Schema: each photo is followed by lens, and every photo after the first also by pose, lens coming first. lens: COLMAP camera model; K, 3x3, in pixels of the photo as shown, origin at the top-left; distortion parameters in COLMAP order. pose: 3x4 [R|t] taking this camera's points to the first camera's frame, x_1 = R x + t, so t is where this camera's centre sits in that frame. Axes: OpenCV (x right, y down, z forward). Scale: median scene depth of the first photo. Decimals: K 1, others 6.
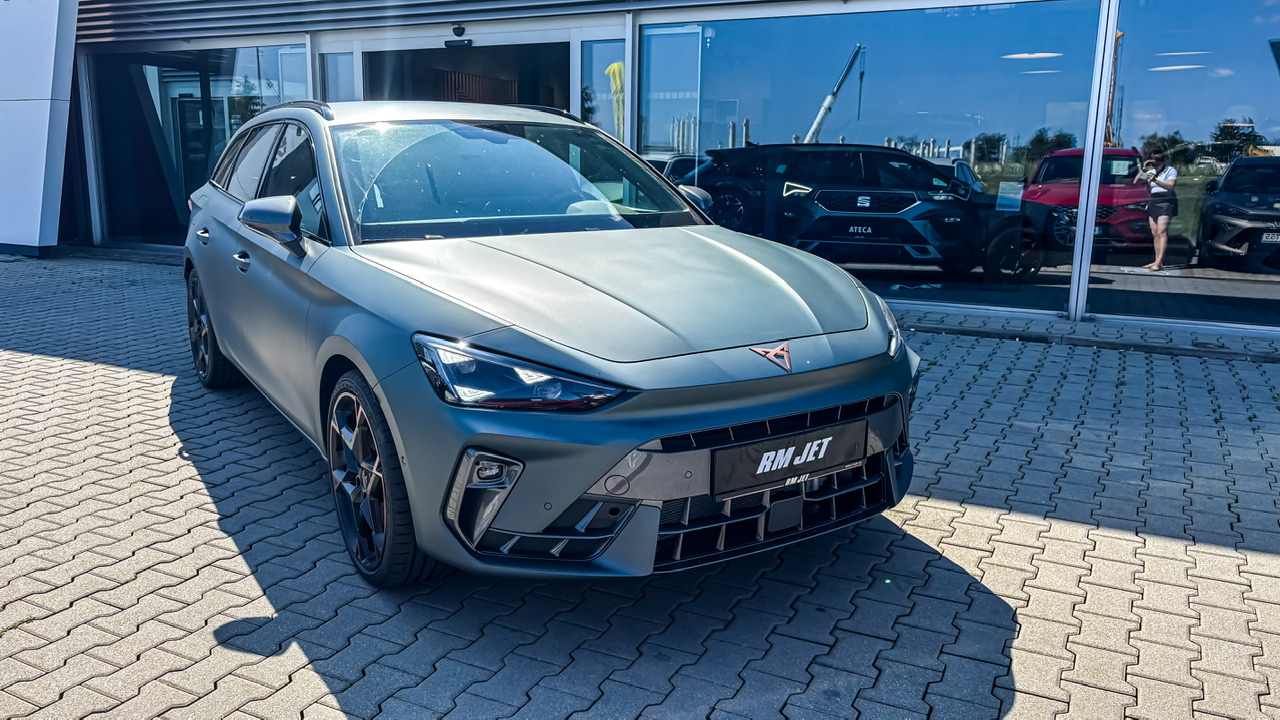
lens RADIAL K [[981.7, 0, 639.7], [0, 981.7, 364.2], [0, 0, 1]] dist [0.007142, -0.011348]
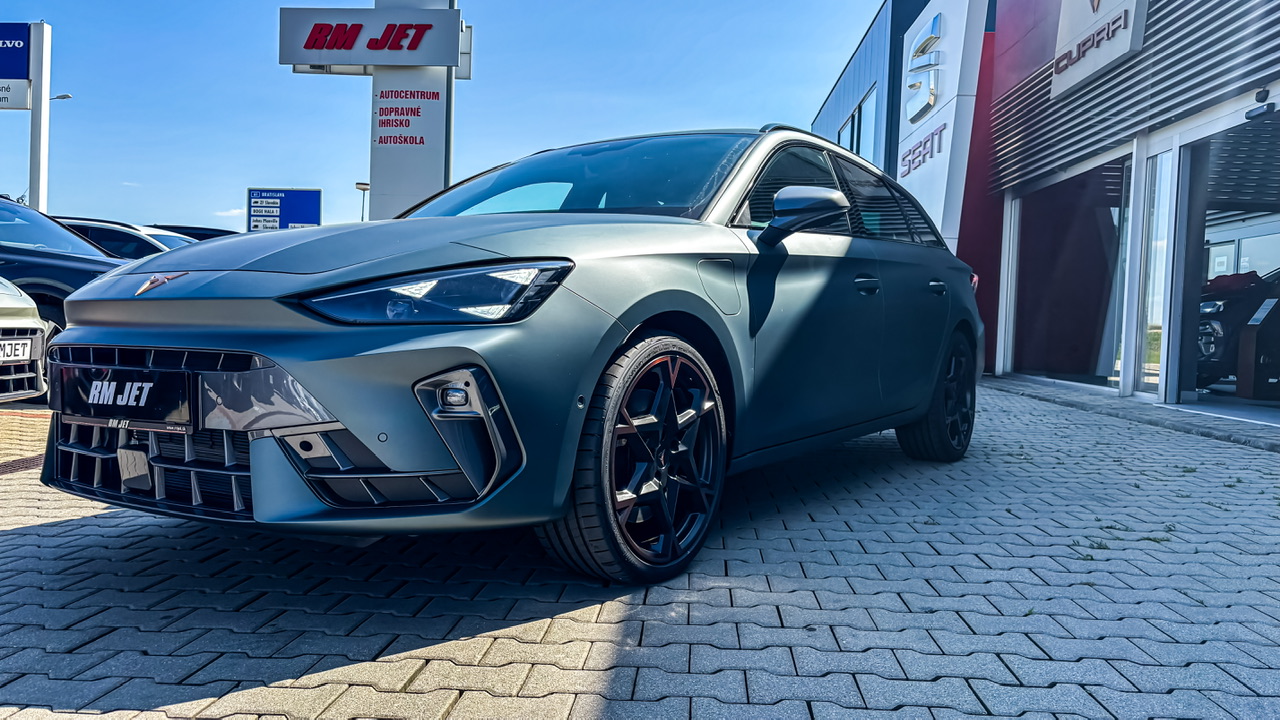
lens RADIAL K [[981.7, 0, 639.7], [0, 981.7, 364.2], [0, 0, 1]] dist [0.007142, -0.011348]
pose [[0.391558, 0.036141, -0.919443, 0.613442], [-0.212438, 0.975784, -0.052114, 0.009172], [0.895294, 0.215731, 0.389754, 0.585554]]
